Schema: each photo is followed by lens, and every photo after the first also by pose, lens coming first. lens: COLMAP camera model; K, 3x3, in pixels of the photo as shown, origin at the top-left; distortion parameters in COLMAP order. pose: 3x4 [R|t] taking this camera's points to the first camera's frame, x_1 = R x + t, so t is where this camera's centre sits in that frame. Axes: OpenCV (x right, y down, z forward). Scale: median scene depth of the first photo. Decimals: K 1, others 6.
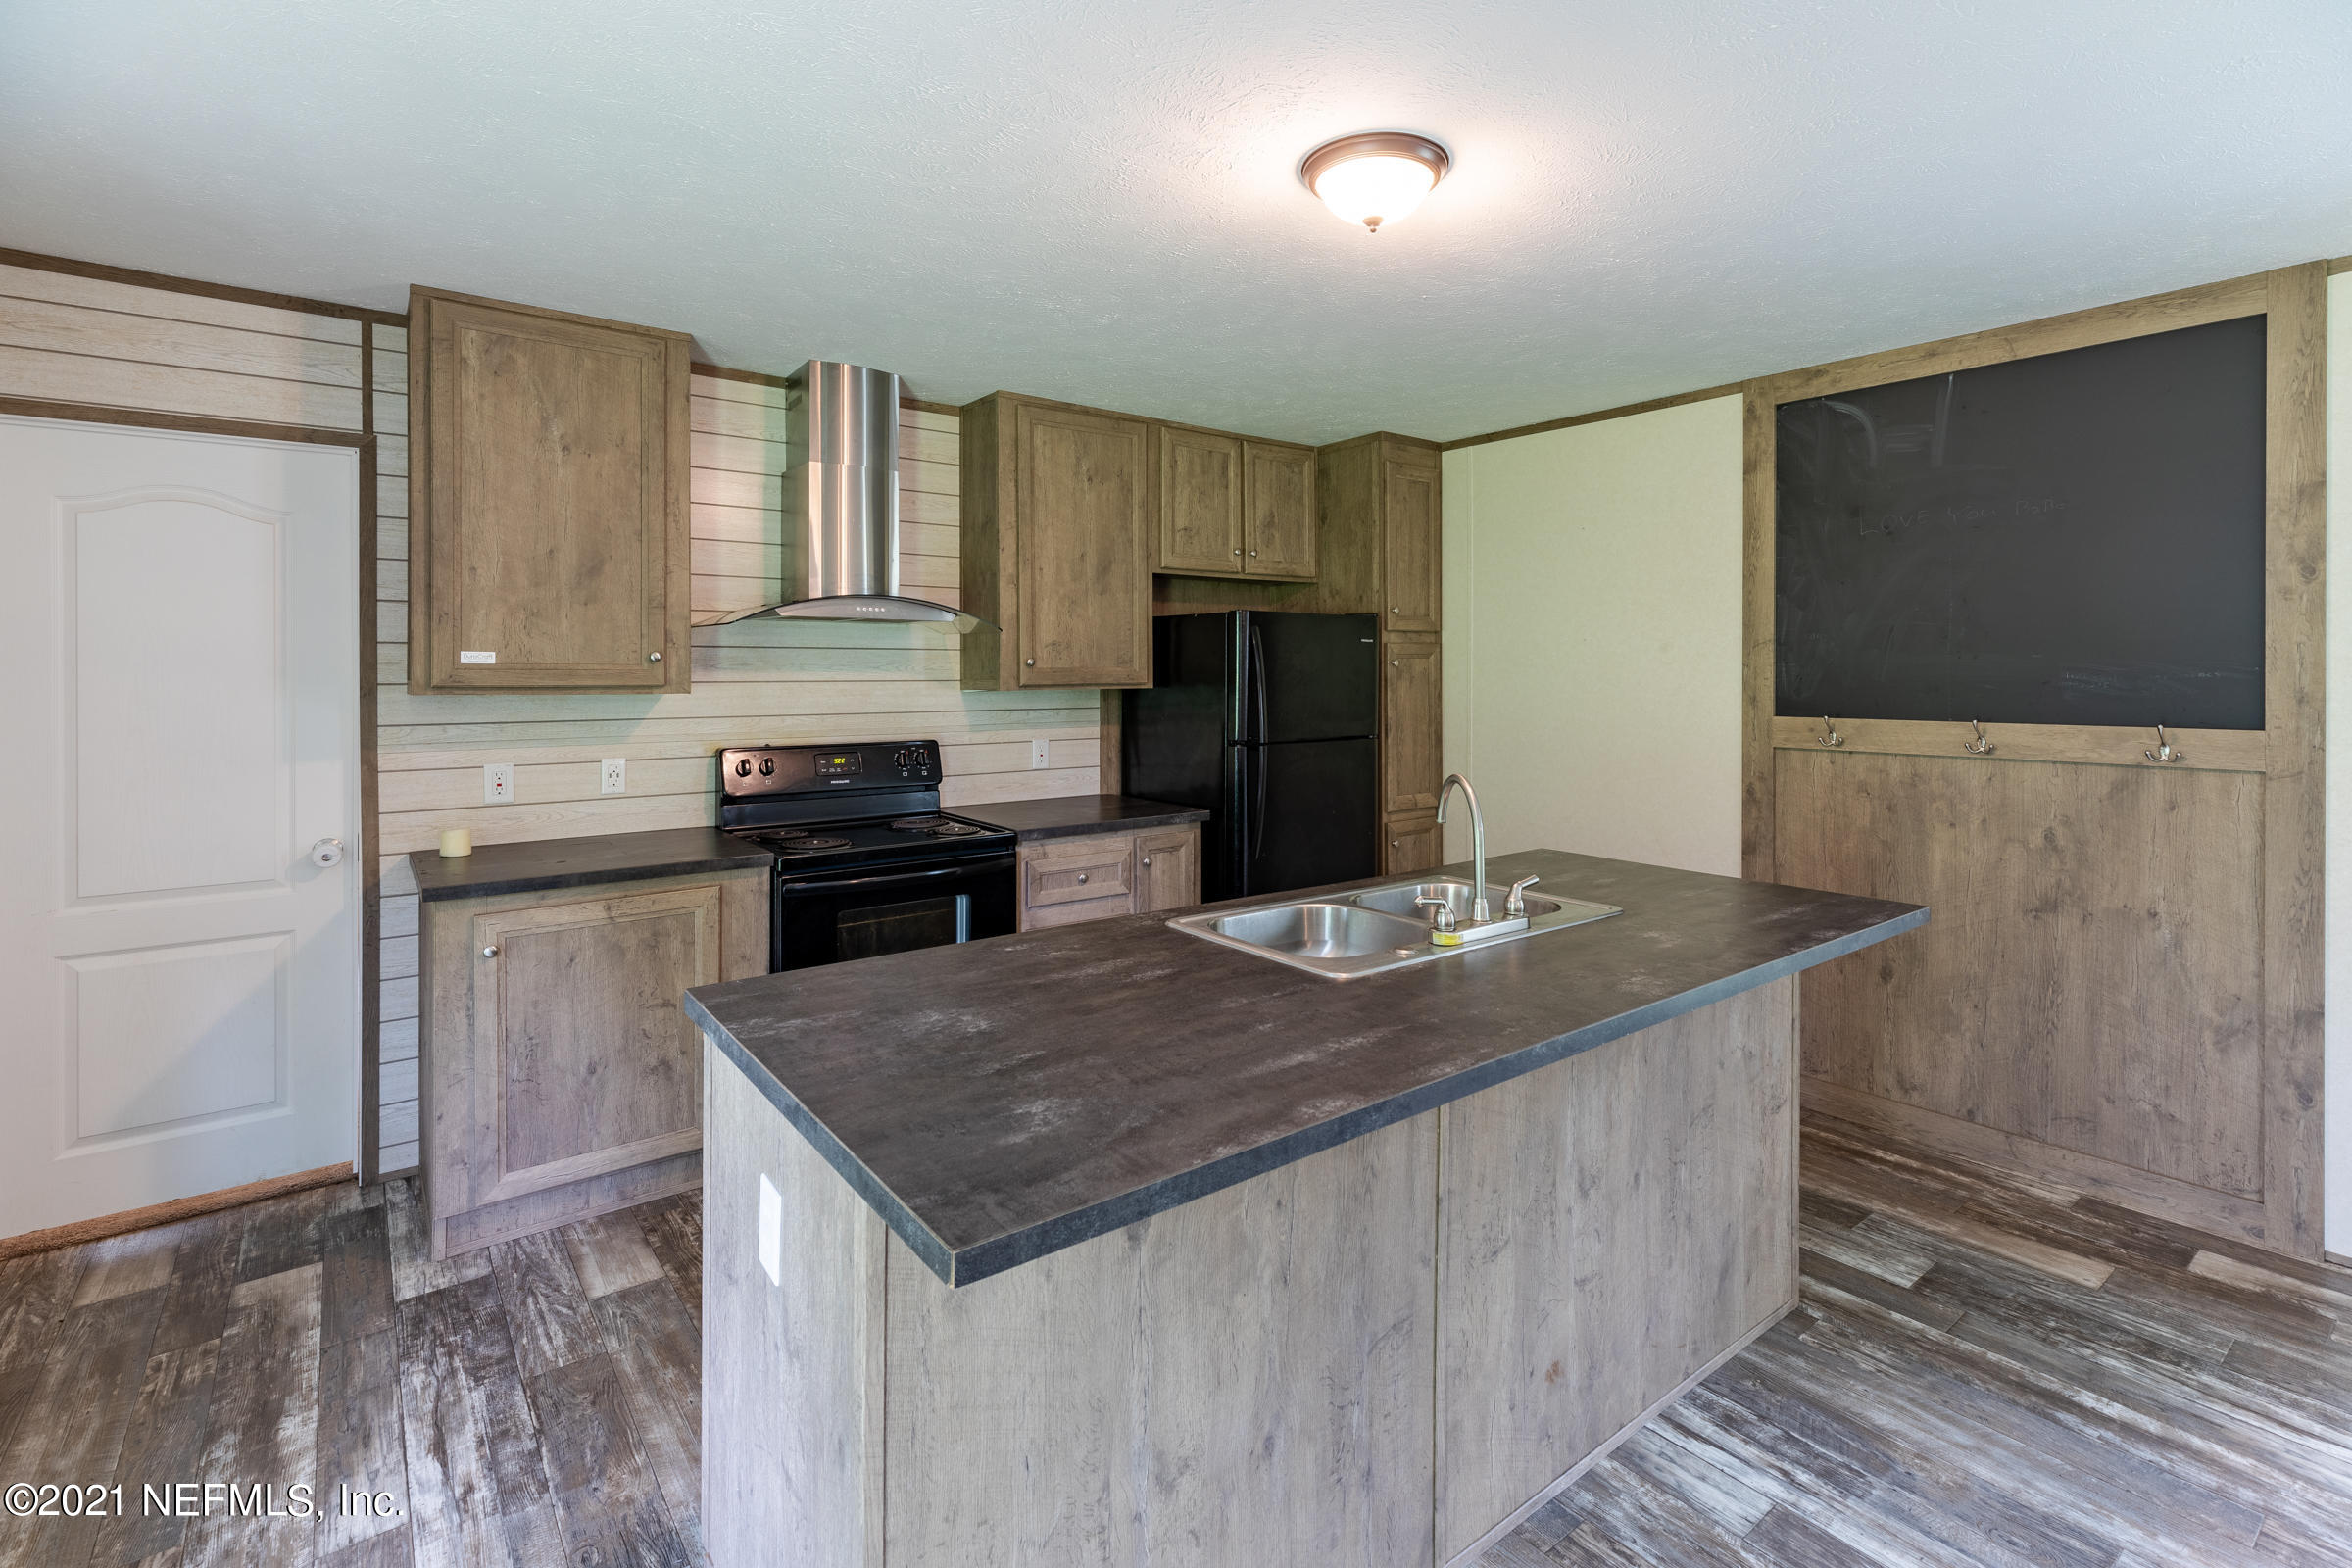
lens RADIAL K [[1075.8, 0, 1162.4], [0, 1075.8, 672.1], [0, 0, 1]] dist [0.007519, -0.002779]
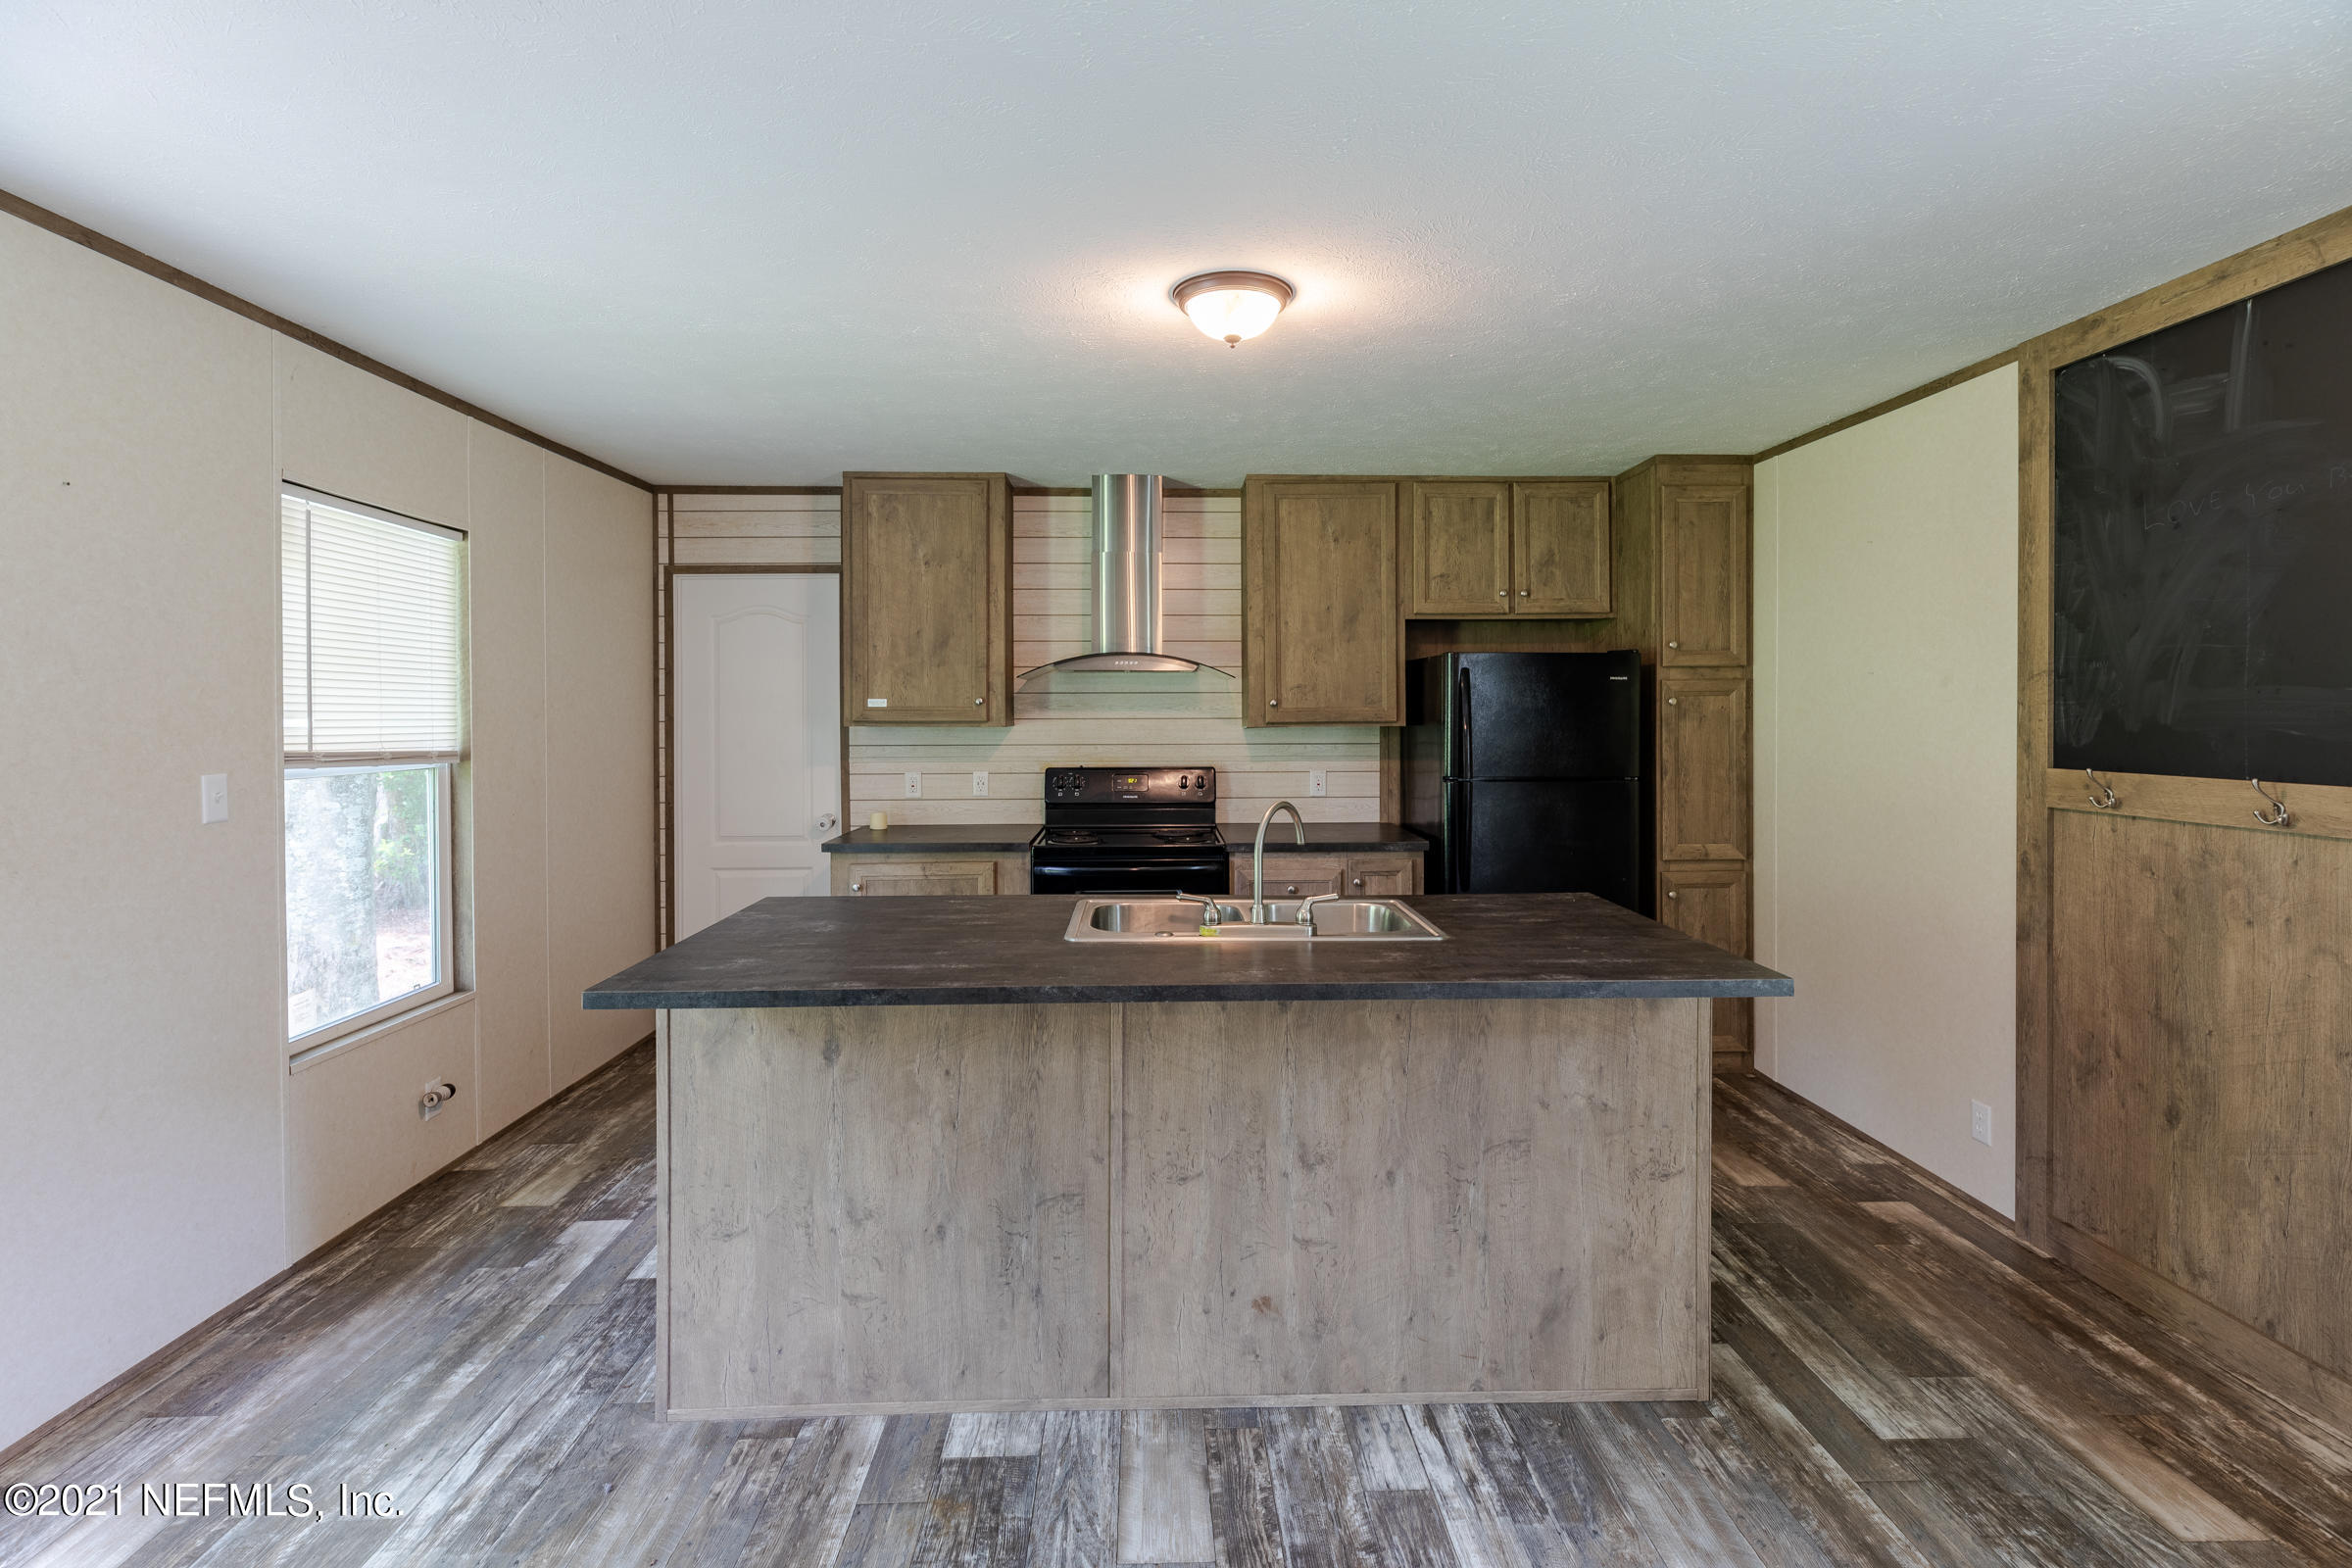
lens RADIAL K [[1075.8, 0, 1186.4], [0, 1075.8, 713.5], [0, 0, 1]] dist [0.007519, -0.002779]
pose [[0.811256, 0.000889, -0.584691, 0.585571], [0.001726, 0.999991, 0.003915, -0.003194], [0.584689, -0.004185, 0.811247, -0.004720]]
